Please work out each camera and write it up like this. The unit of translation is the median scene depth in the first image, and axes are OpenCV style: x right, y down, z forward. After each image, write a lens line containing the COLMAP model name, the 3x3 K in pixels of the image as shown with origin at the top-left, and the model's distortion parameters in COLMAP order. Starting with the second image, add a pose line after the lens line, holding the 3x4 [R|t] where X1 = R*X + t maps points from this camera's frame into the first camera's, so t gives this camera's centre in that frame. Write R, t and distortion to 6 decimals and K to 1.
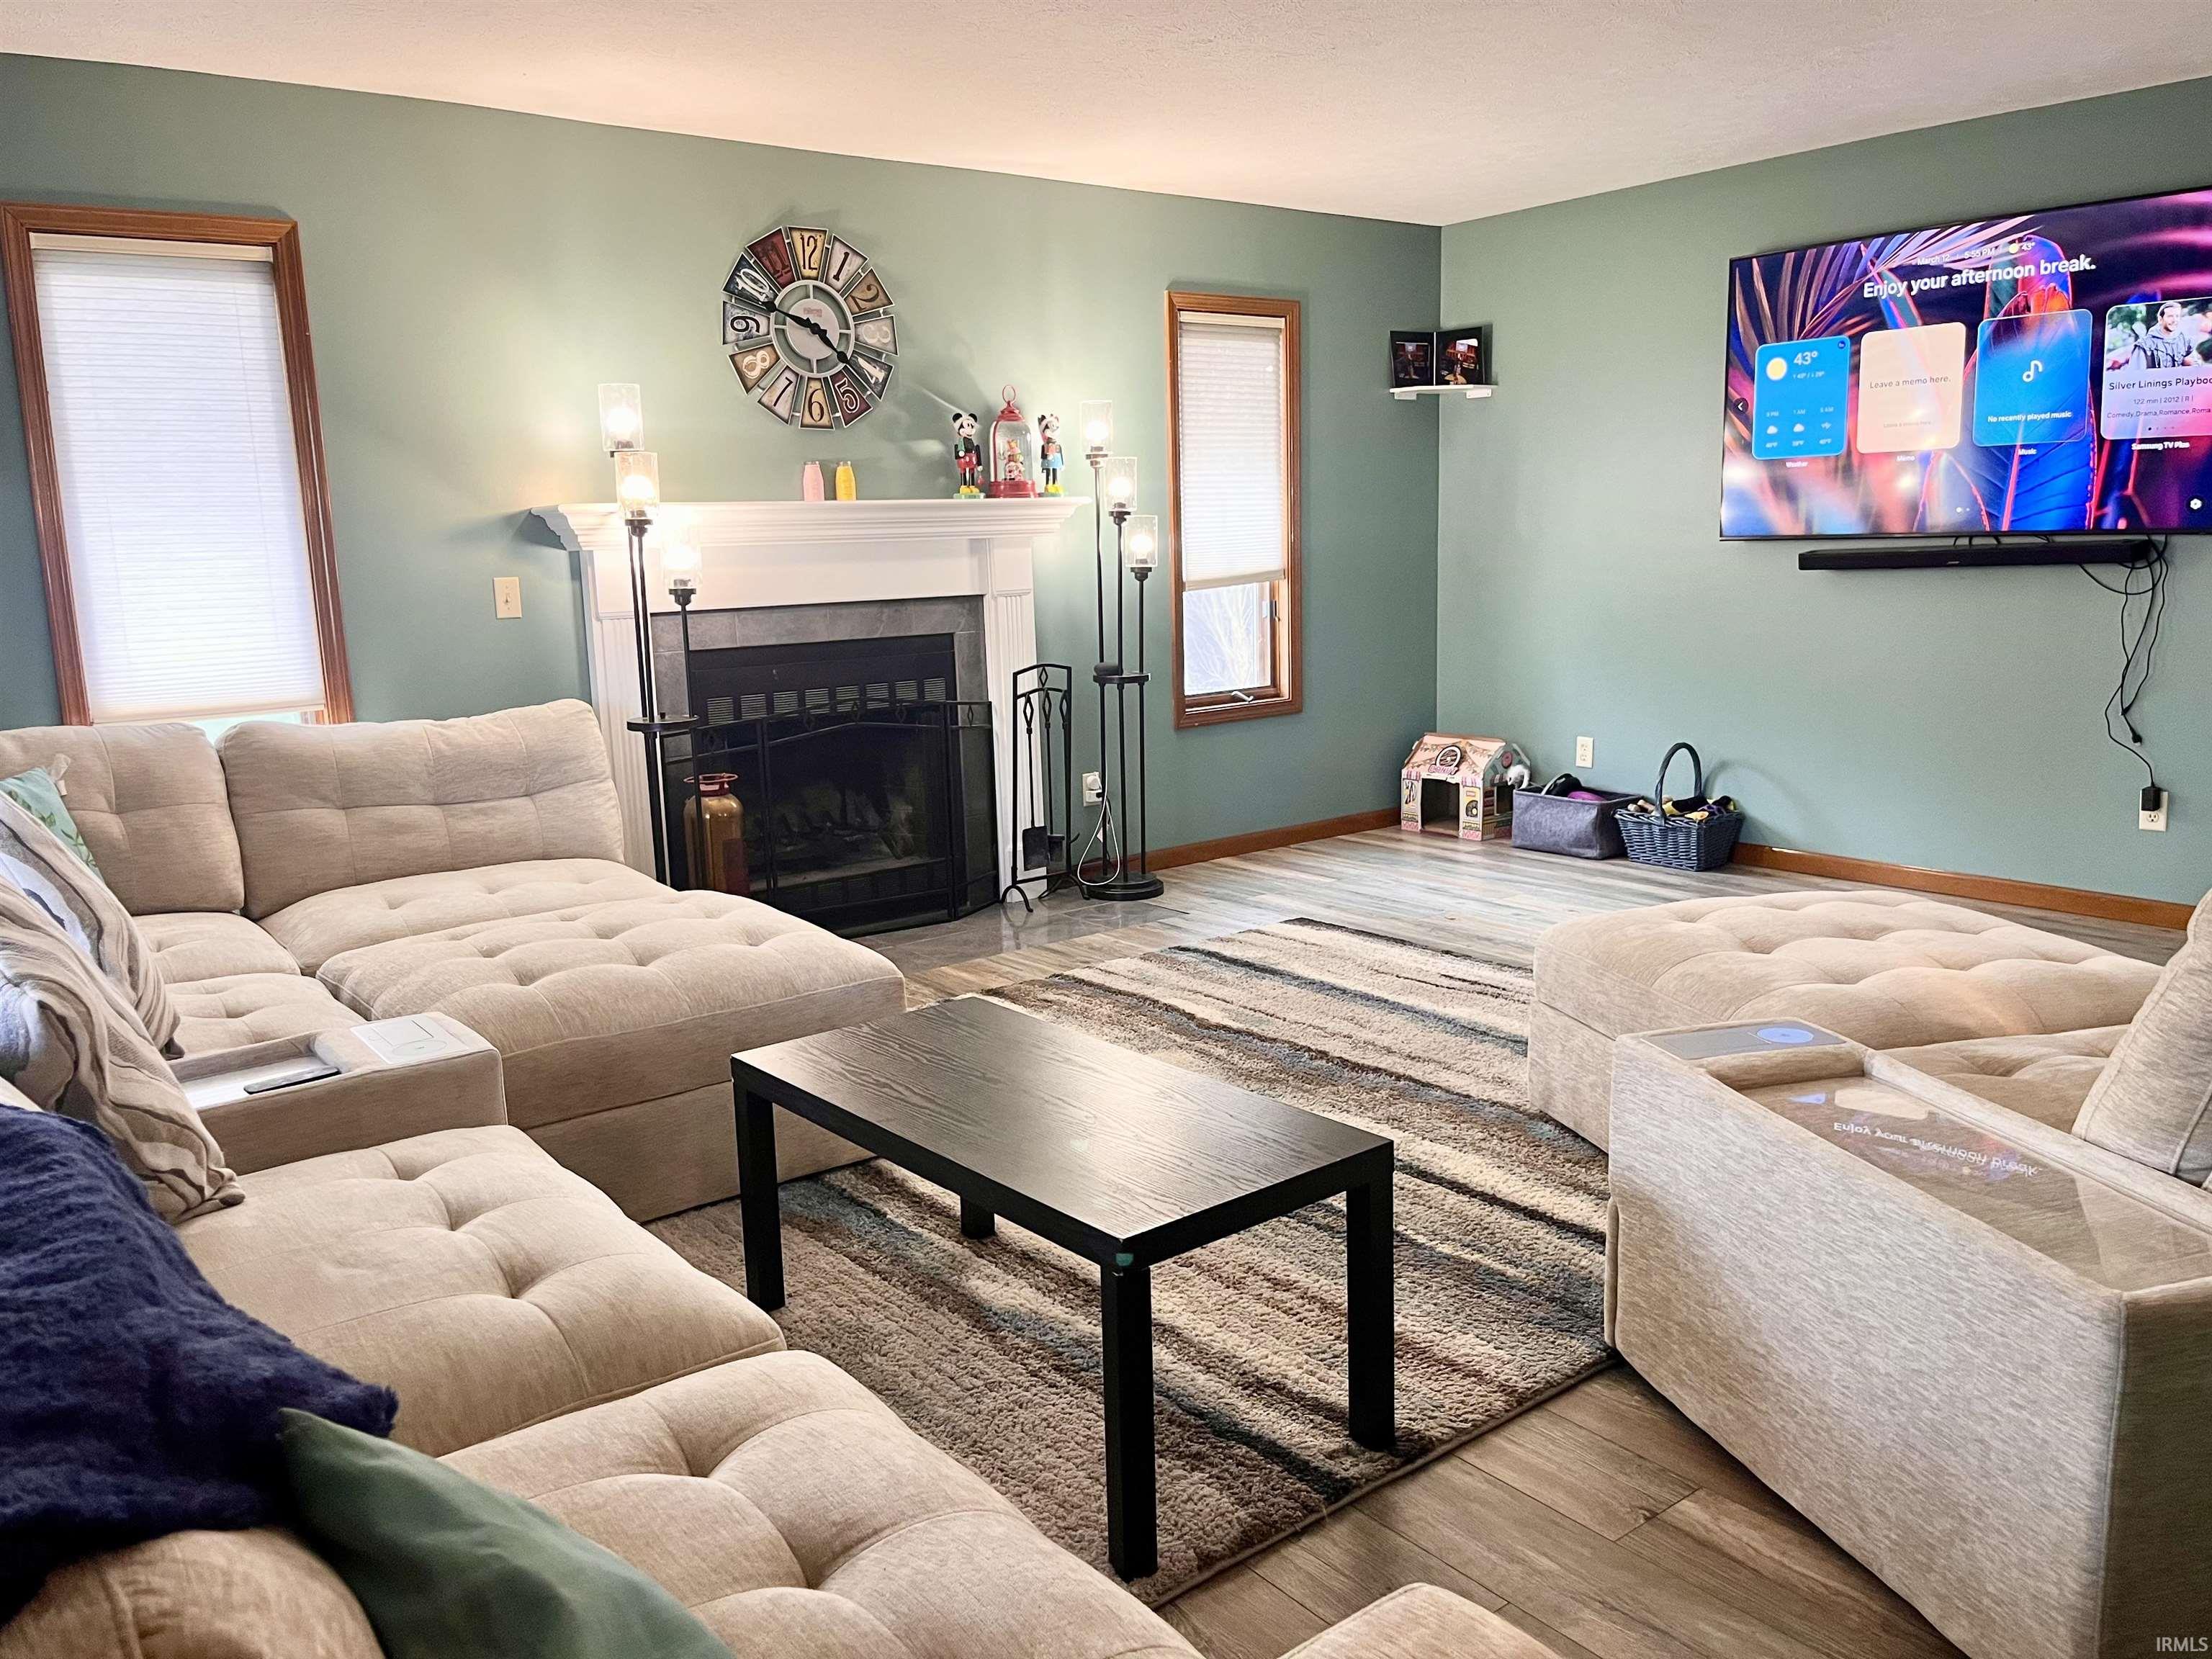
lens RADIAL K [[1690.0, 0, 1105.3], [0, 1690.0, 825.2], [0, 0, 1]] dist [0.002140, 0.002667]
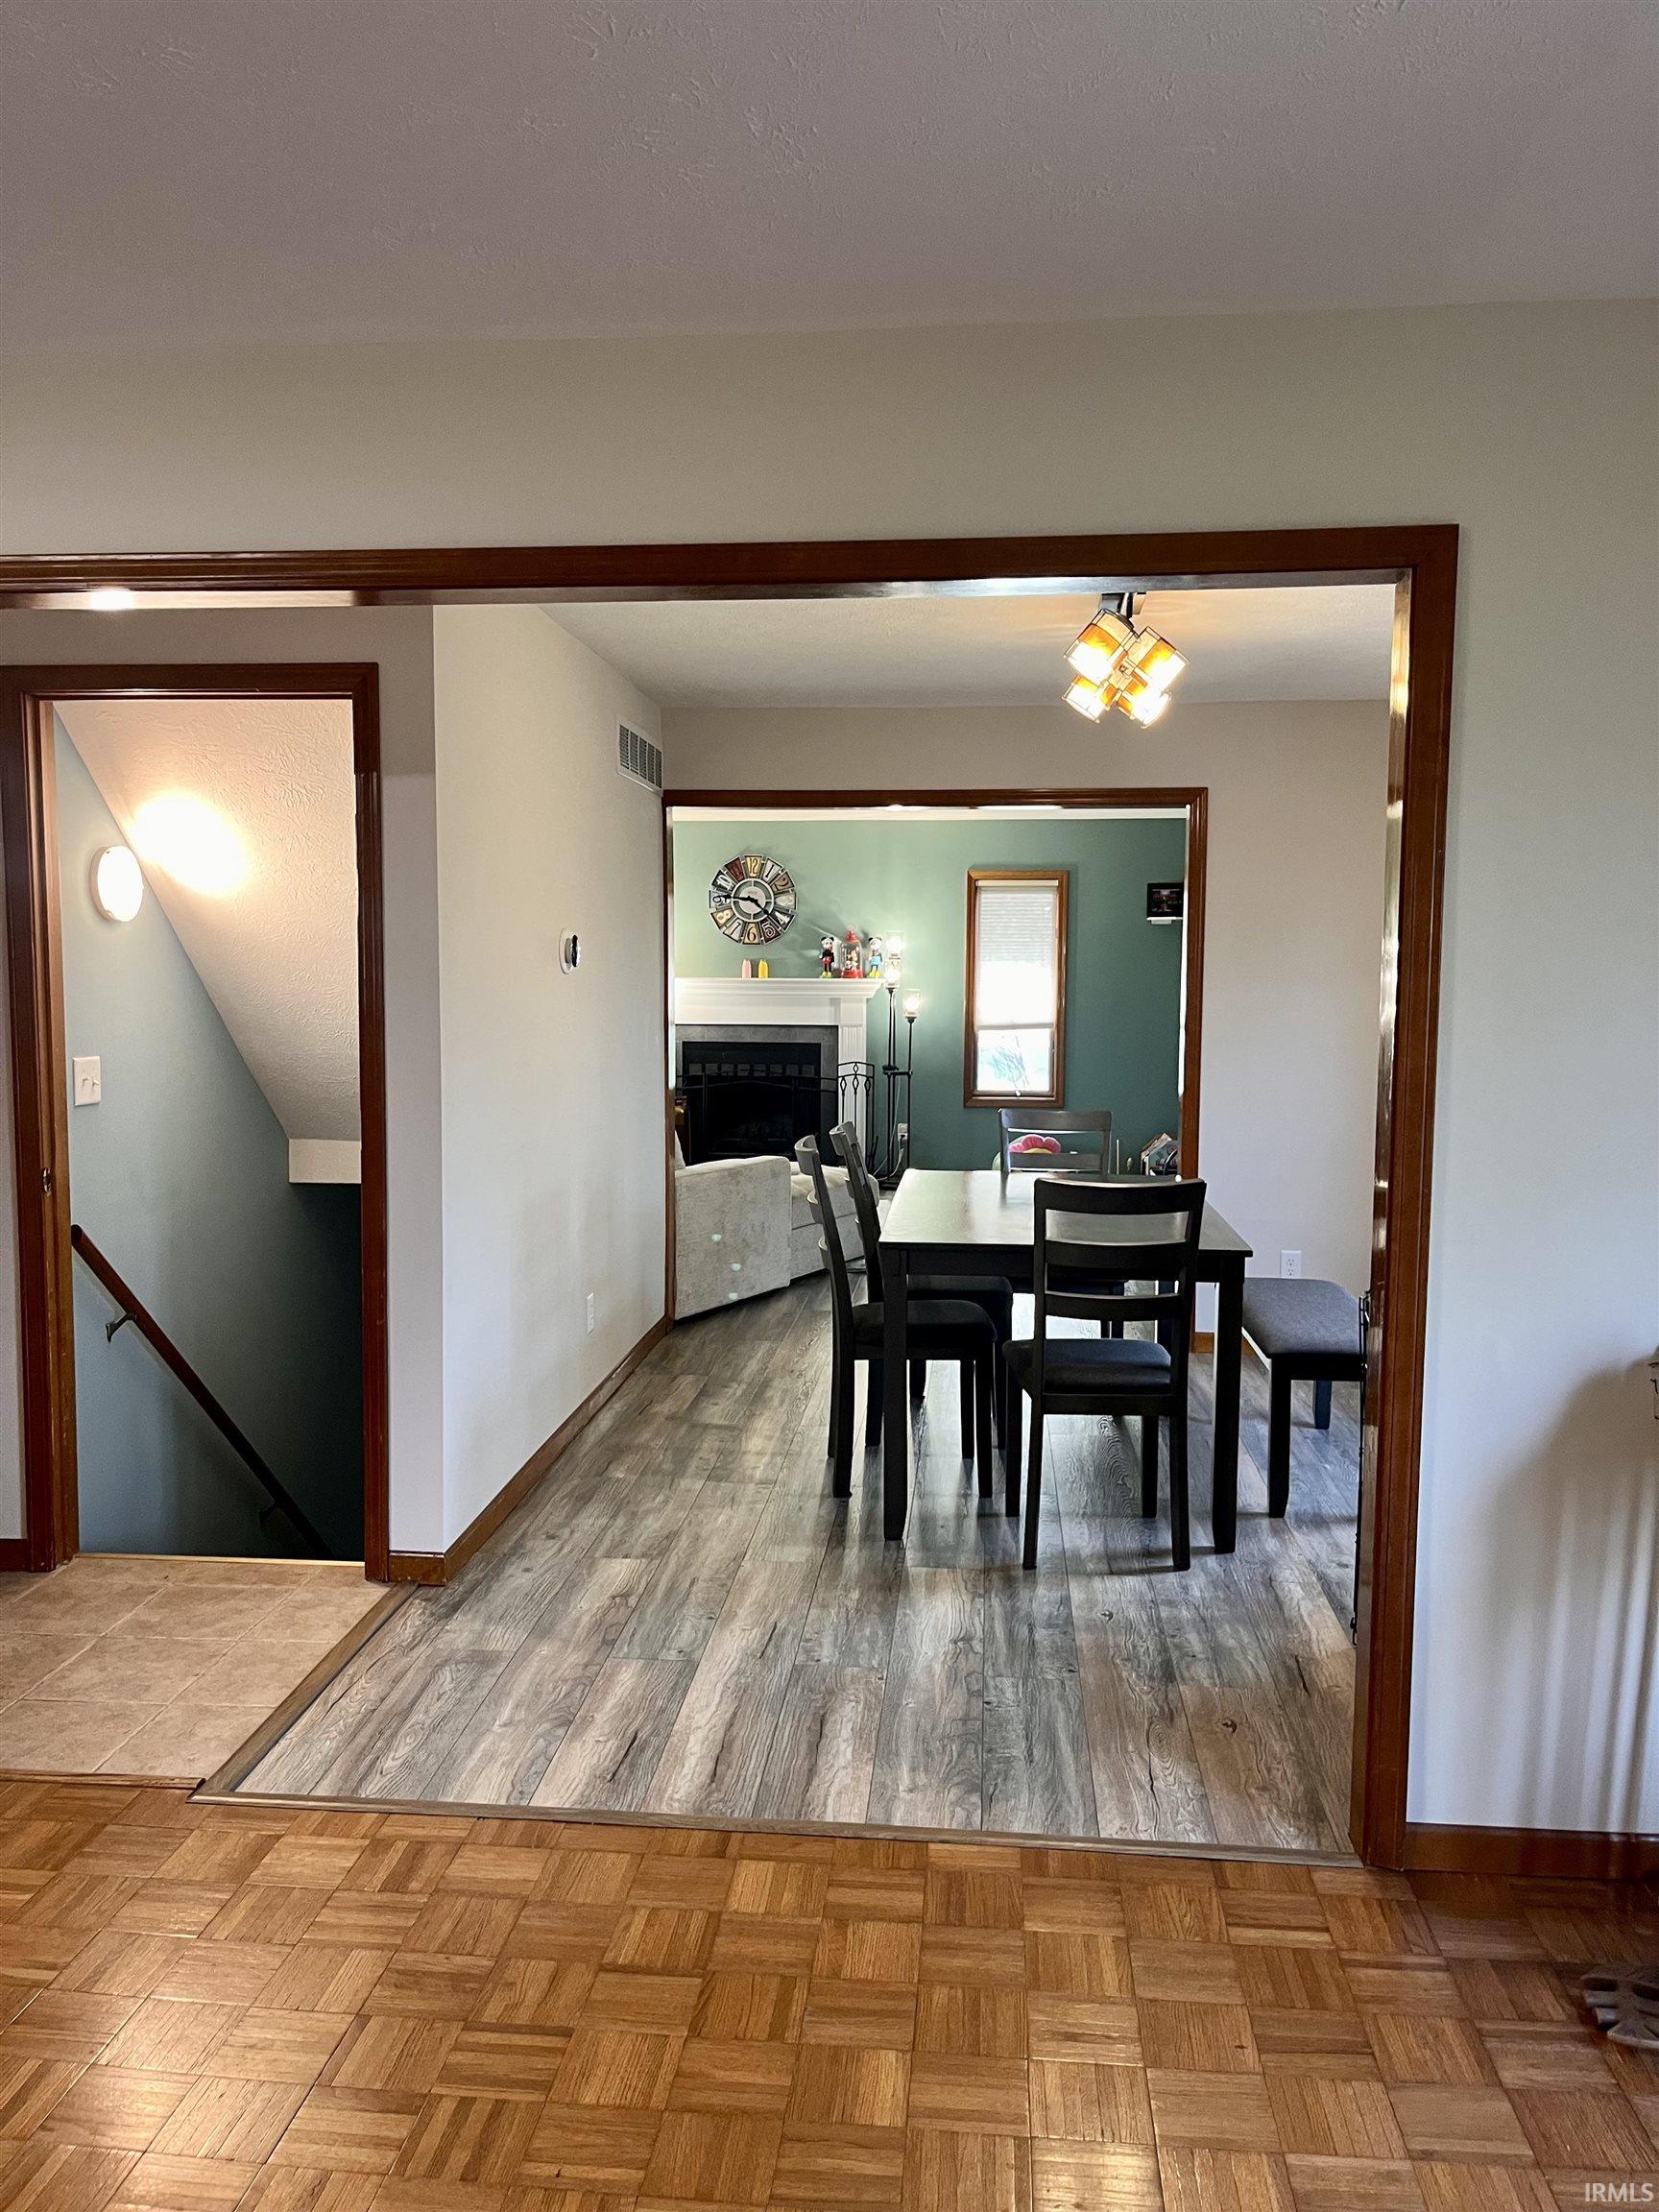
lens RADIAL K [[1690.0, 0, 828.0], [0, 1690.0, 1111.6], [0, 0, 1]] dist [0.002140, 0.002667]
pose [[0.729852, 0.083834, -0.678445, 1.325402], [-0.145612, 0.988741, -0.034469, 0.035697], [0.667917, 0.123947, 0.733842, -0.475727]]
